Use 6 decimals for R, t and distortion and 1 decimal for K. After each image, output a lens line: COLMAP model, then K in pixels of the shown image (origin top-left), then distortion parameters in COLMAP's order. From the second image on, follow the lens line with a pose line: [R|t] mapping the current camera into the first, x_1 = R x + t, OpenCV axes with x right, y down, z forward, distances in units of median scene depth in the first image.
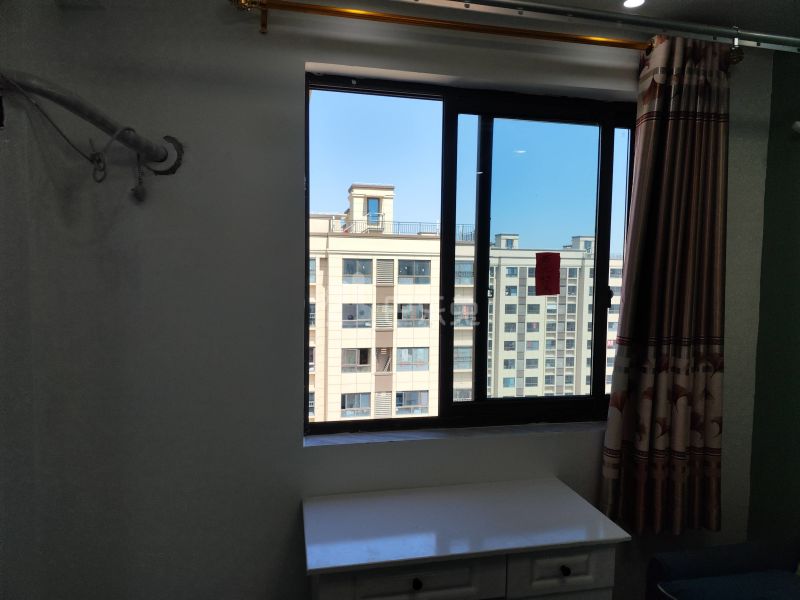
lens RADIAL K [[527.2, 0, 402.6], [0, 527.2, 301.0], [0, 0, 1]] dist [0.009725, 0.004796]
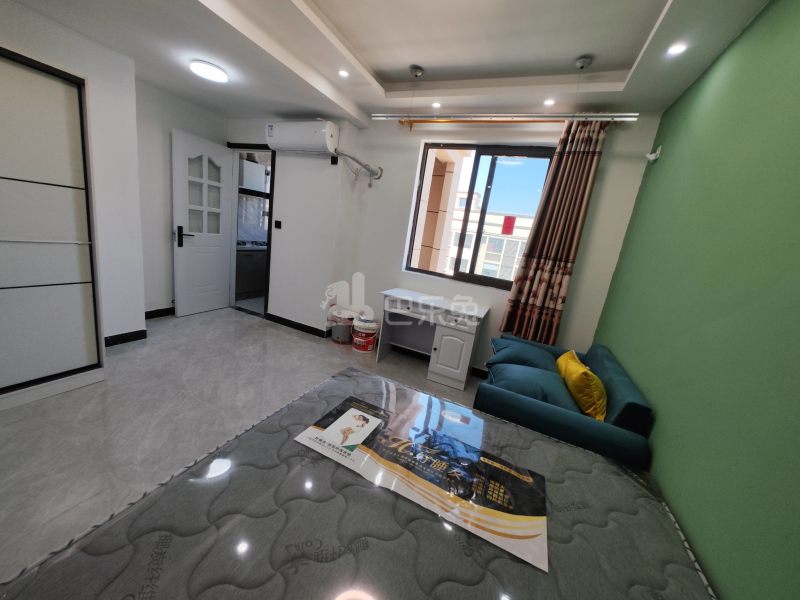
lens RADIAL K [[301.8, 0, 396.5], [0, 301.8, 301.5], [0, 0, 1]] dist [0.002175, -0.000140]
pose [[0.796404, 0.231427, -0.558733, 0.770035], [-0.167439, 0.972146, 0.163999, 0.153504], [0.581124, -0.037056, 0.812971, -0.434530]]
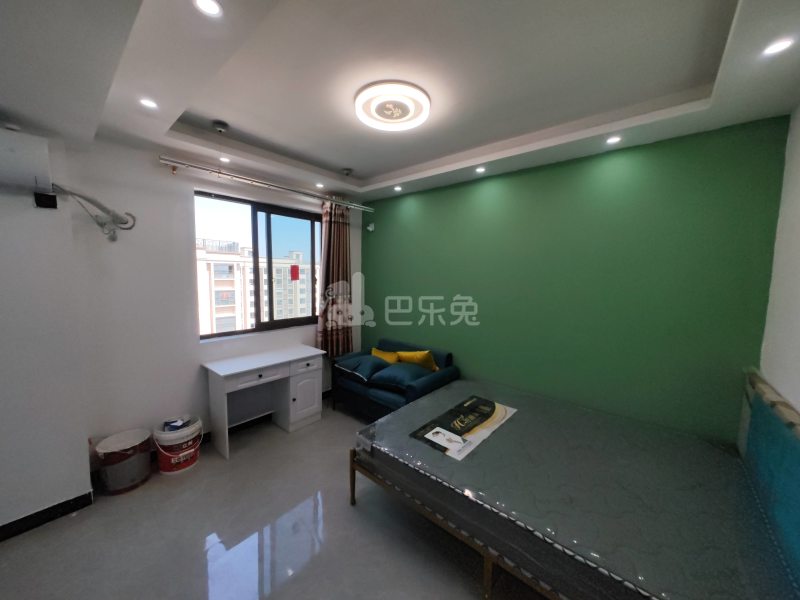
lens RADIAL K [[301.8, 0, 401.5], [0, 301.8, 300.1], [0, 0, 1]] dist [0.002175, -0.000140]
pose [[0.790908, -0.057246, 0.609252, -0.280127], [0.033098, 0.998159, 0.050821, 0.031516], [-0.611040, -0.020030, 0.791347, -0.657358]]
